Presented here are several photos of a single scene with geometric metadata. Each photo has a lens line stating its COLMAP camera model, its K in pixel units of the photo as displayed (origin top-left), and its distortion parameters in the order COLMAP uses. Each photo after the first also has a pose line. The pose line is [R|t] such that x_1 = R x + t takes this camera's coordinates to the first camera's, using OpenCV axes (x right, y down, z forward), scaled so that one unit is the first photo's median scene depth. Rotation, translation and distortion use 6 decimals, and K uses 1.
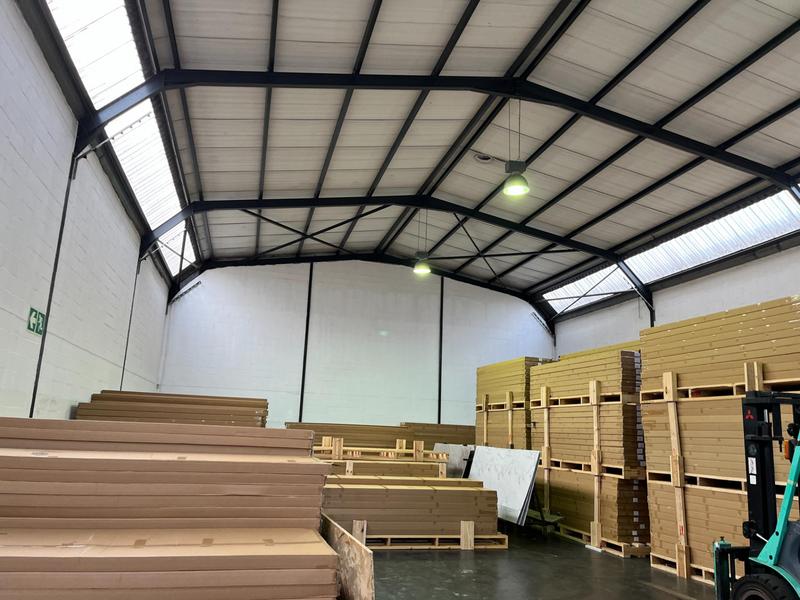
lens RADIAL K [[603.5, 0, 412.8], [0, 603.5, 304.2], [0, 0, 1]] dist [0.036734, -0.003600]
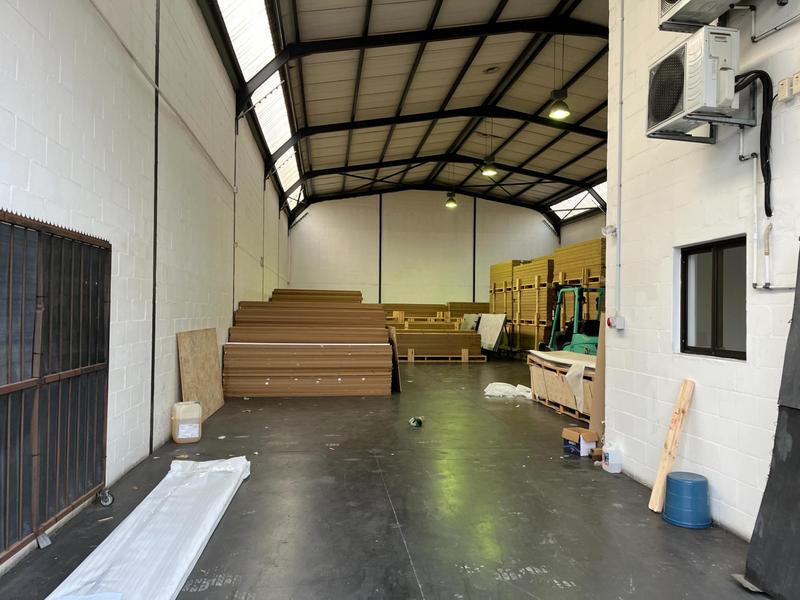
lens RADIAL K [[603.5, 0, 399.3], [0, 603.5, 298.0], [0, 0, 1]] dist [0.036734, -0.003600]
pose [[0.988314, -0.030539, -0.149341, 0.112469], [0.057082, 0.982585, 0.176829, -0.107248], [0.141340, -0.183288, 0.972846, -0.587157]]
